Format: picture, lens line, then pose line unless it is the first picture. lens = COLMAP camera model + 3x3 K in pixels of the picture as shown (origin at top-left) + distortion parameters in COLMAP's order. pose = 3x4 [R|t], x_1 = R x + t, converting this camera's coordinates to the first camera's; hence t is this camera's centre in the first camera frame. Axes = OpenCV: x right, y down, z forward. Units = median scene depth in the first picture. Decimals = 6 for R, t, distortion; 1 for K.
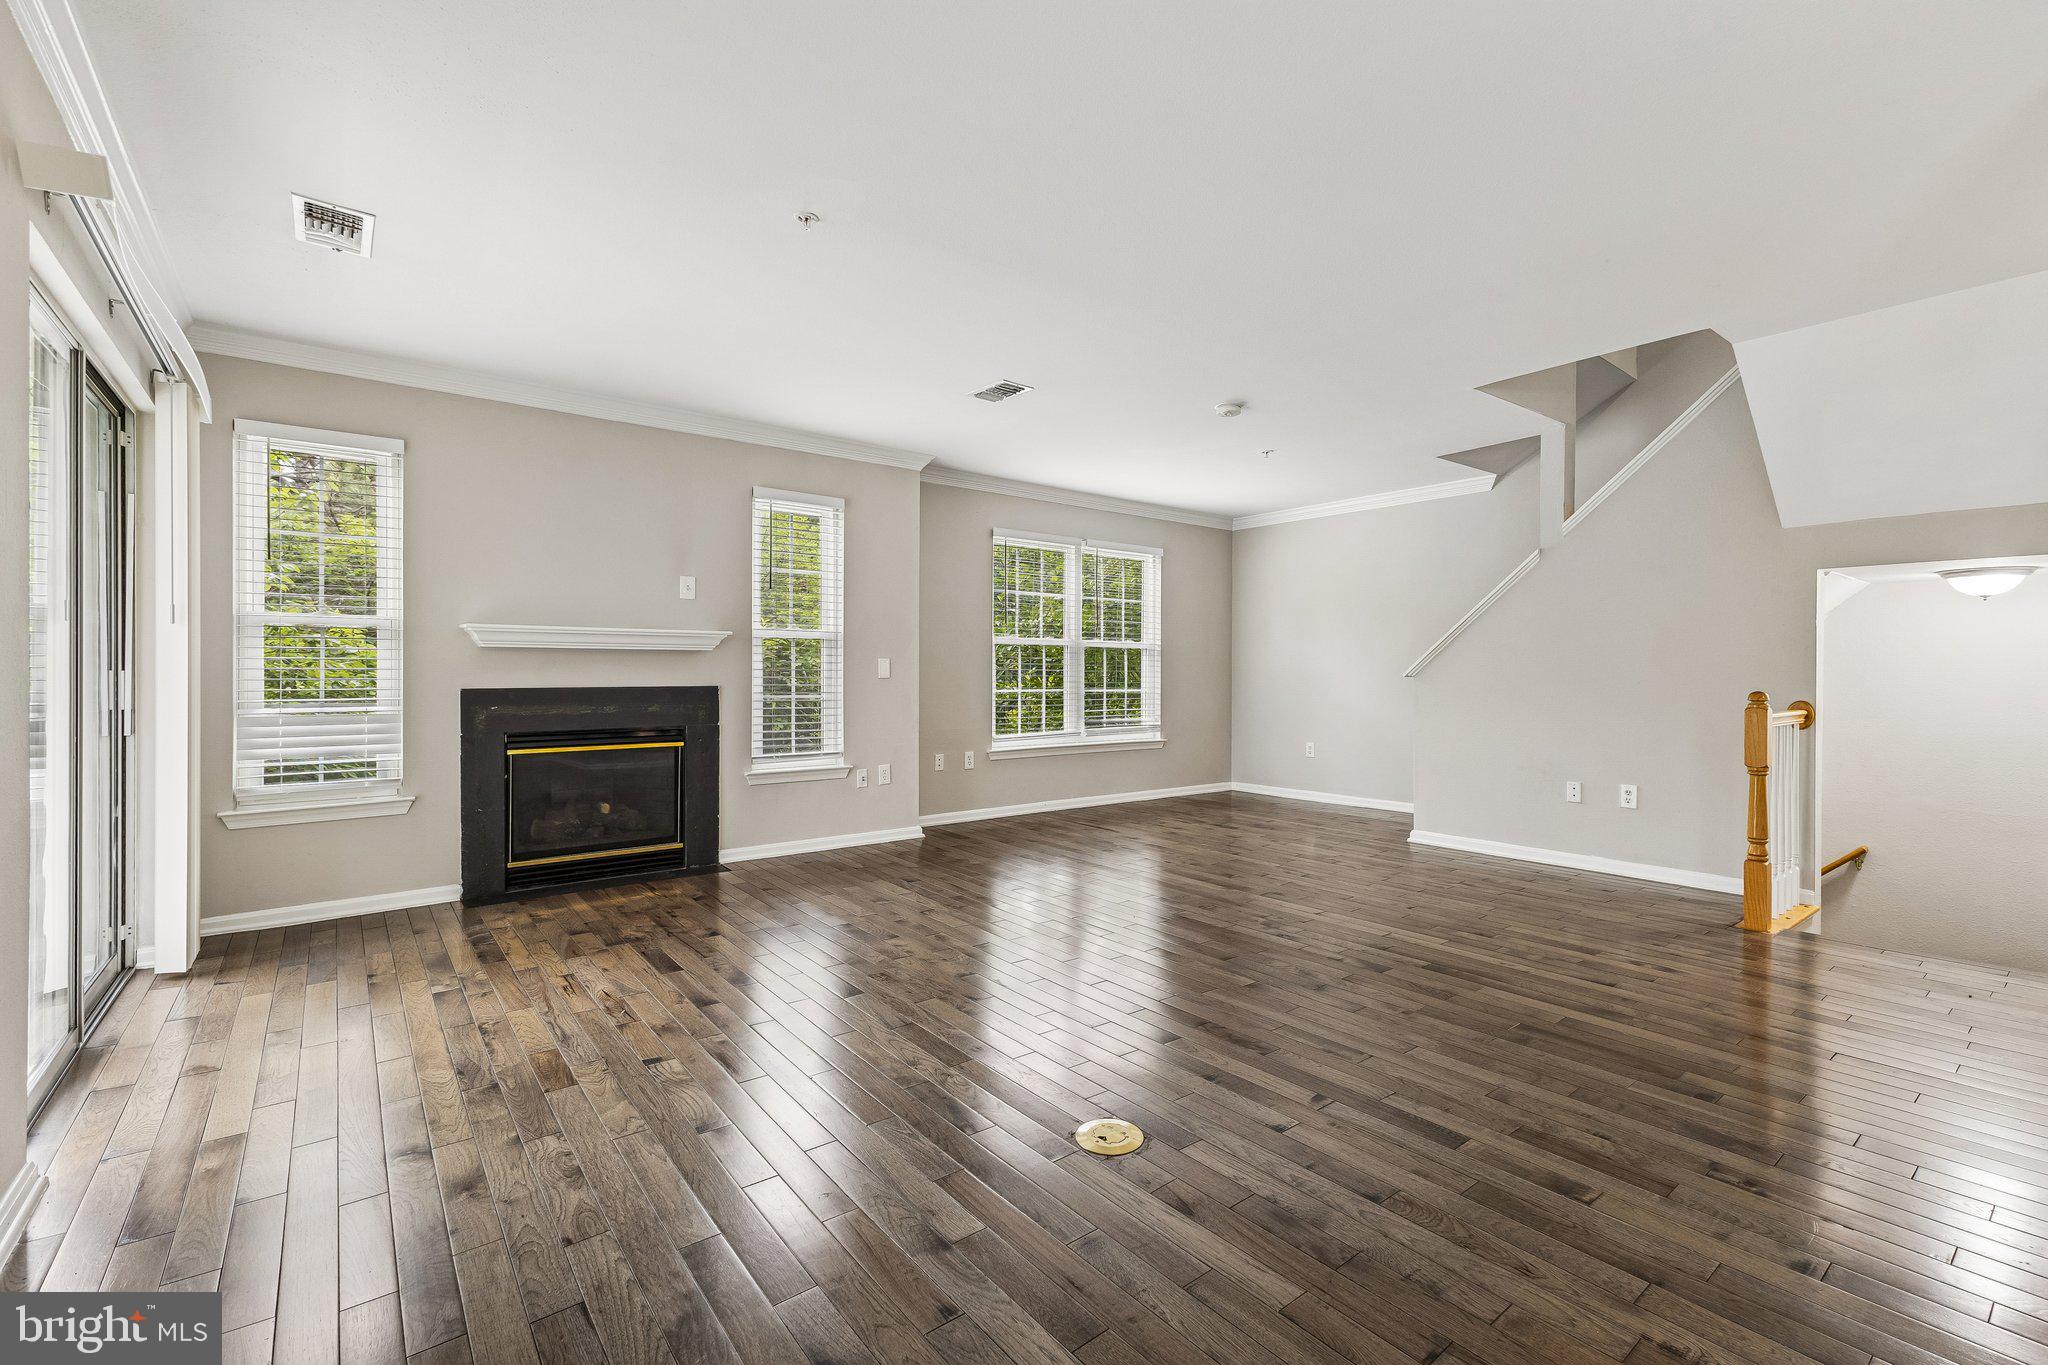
lens RADIAL K [[880.6, 0, 1018.0], [0, 880.6, 670.3], [0, 0, 1]] dist [0.002241, 0.000249]
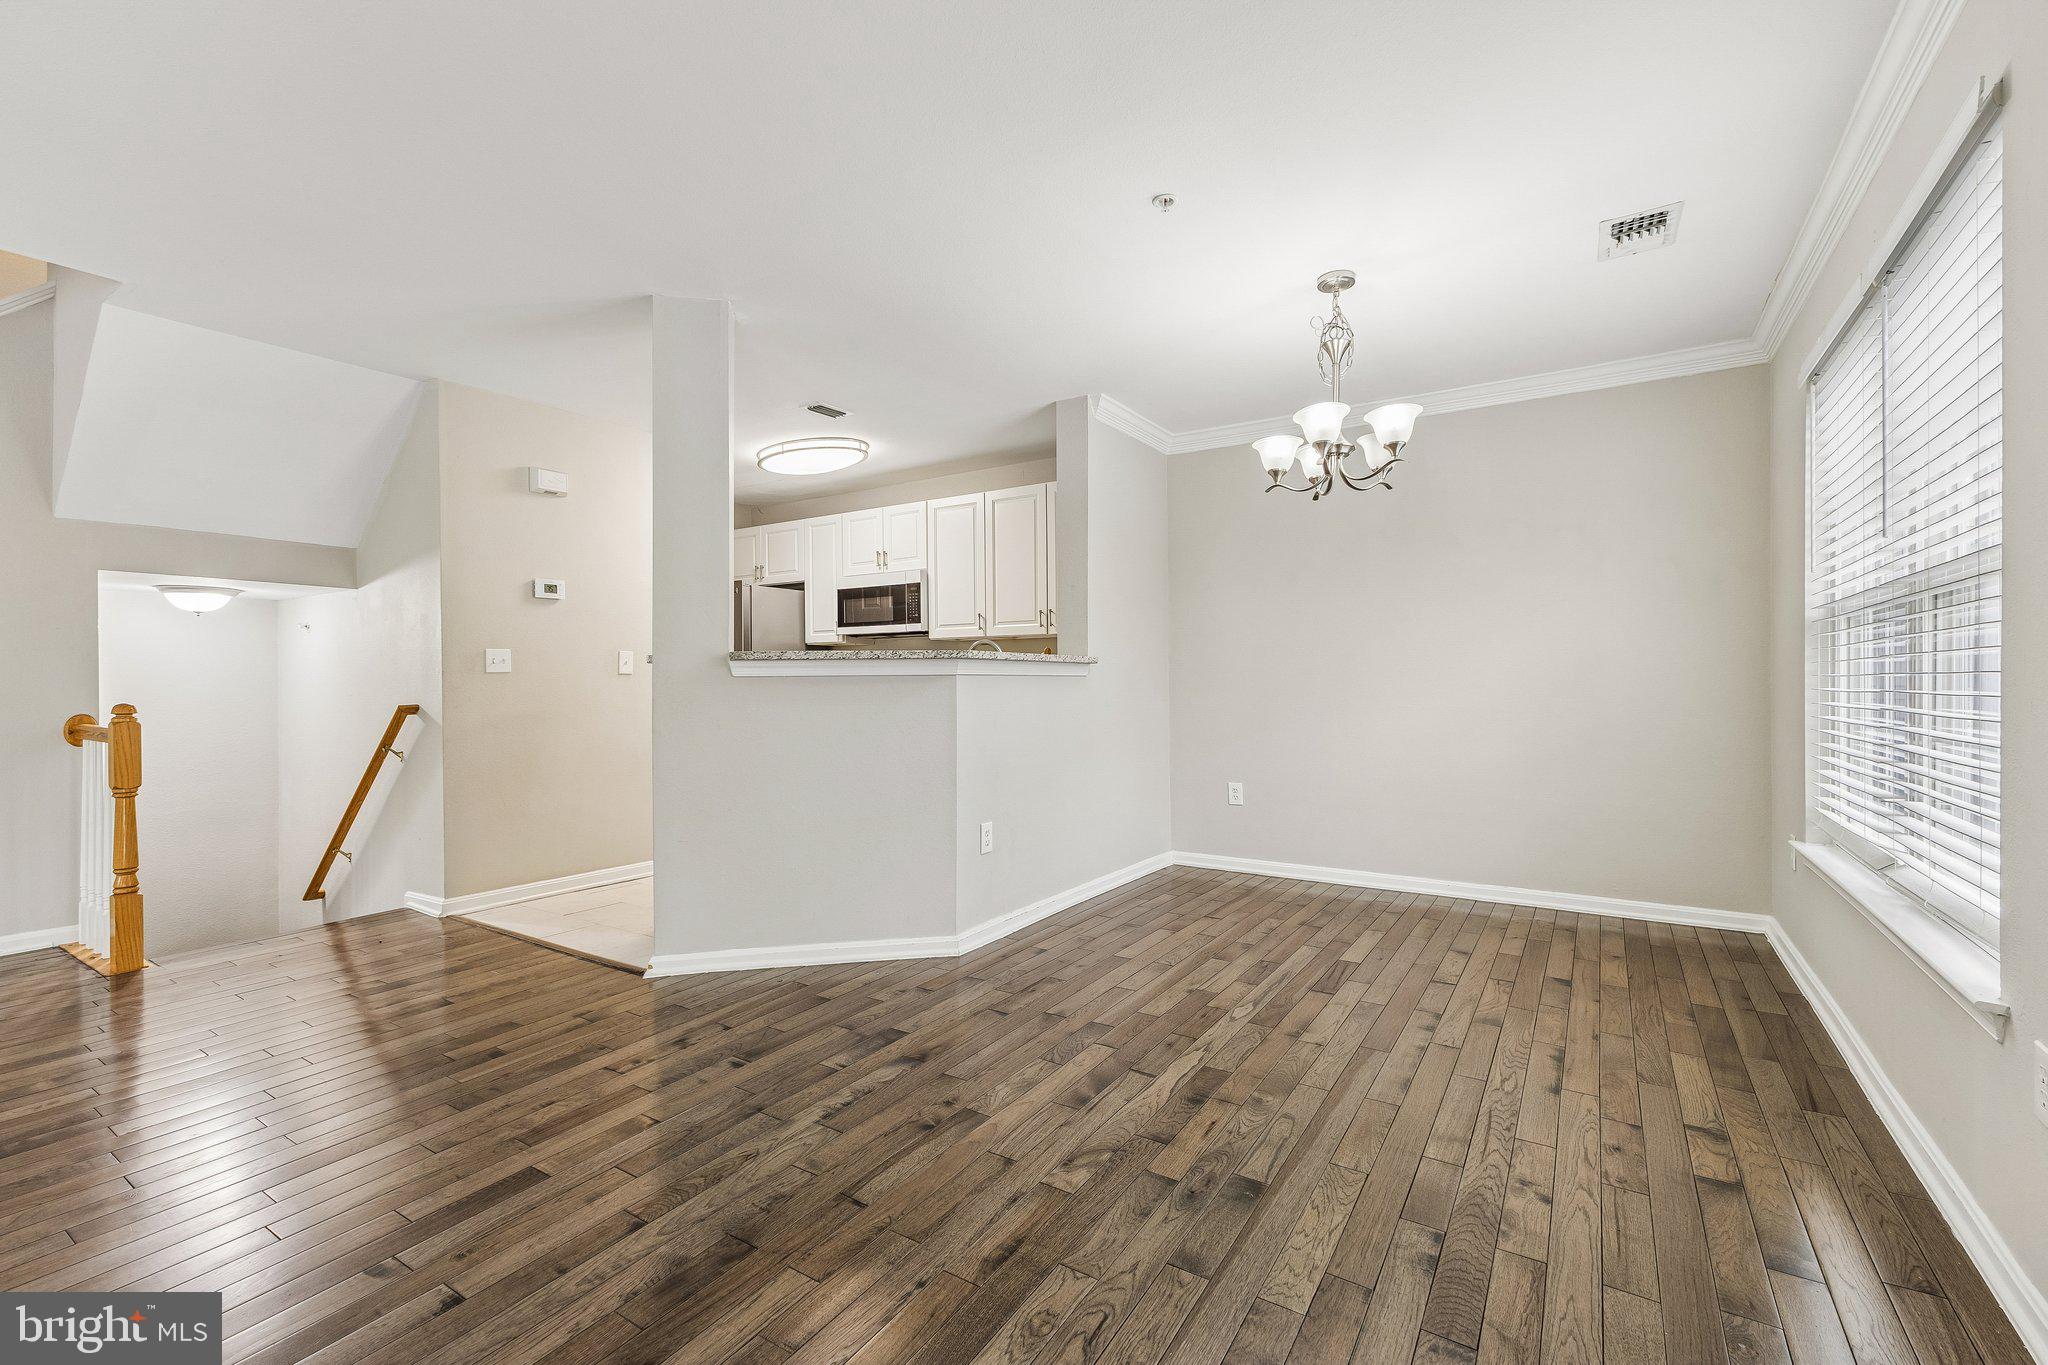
lens RADIAL K [[879.0, 0, 1019.0], [0, 879.0, 683.6], [0, 0, 1]] dist [0.004088, 0.000224]
pose [[-0.319734, -0.006172, 0.947487, -0.234824], [0.005197, 0.999952, 0.008268, 0.000956], [-0.947493, 0.007568, -0.319687, 0.335819]]
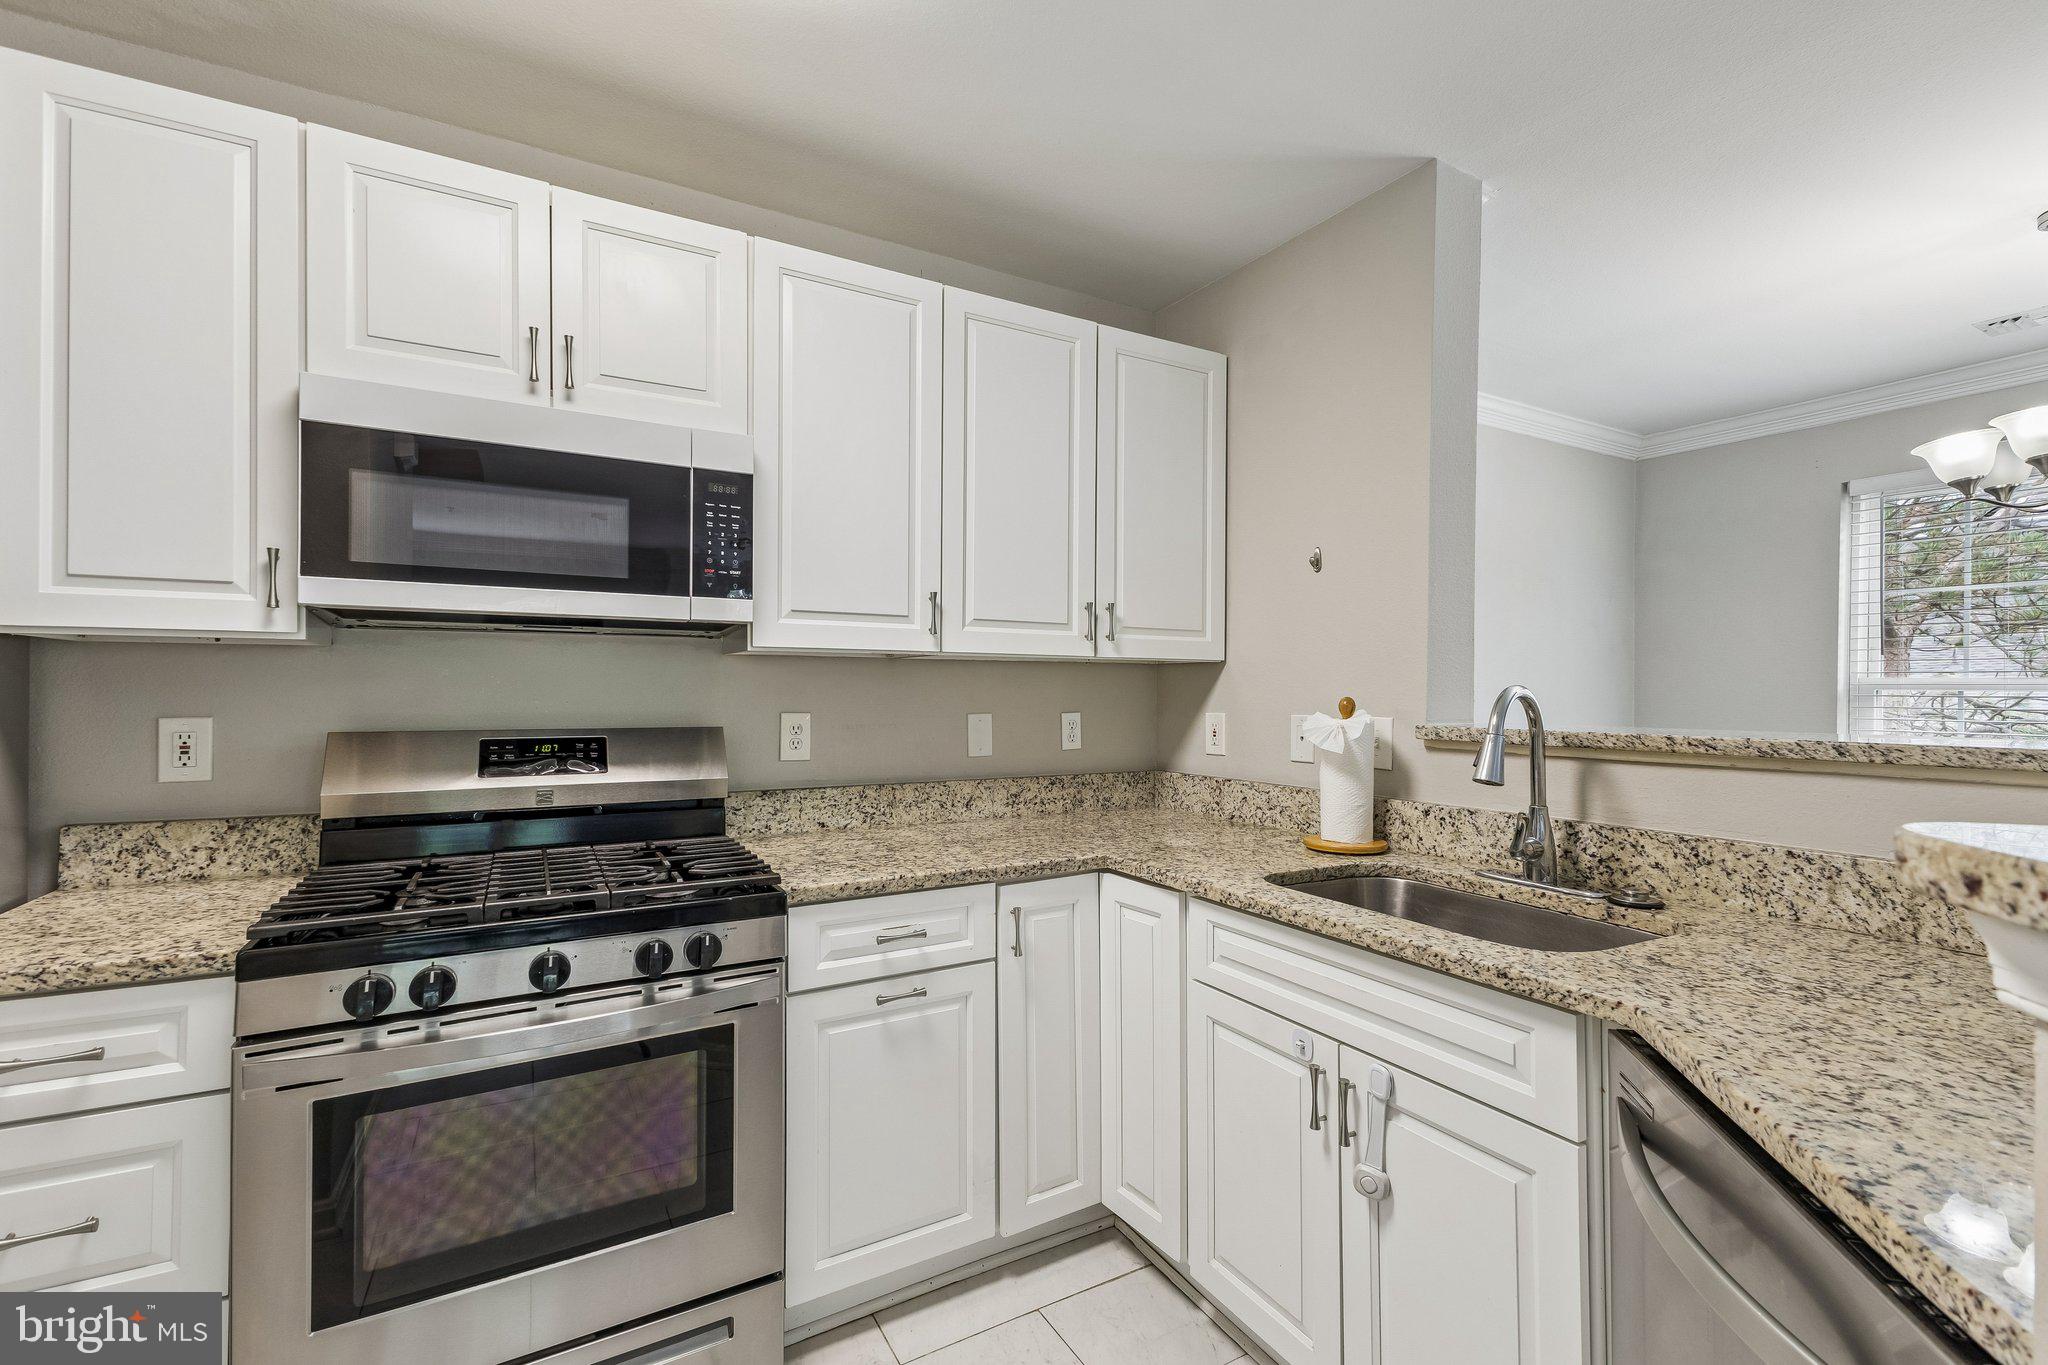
lens RADIAL K [[879.0, 0, 1019.0], [0, 879.0, 683.6], [0, 0, 1]] dist [0.004088, 0.000224]
pose [[-0.987678, -0.008001, 0.156295, 0.724050], [-0.009287, 0.999929, -0.007500, -0.031469], [-0.156224, -0.008859, -0.987682, 0.442426]]
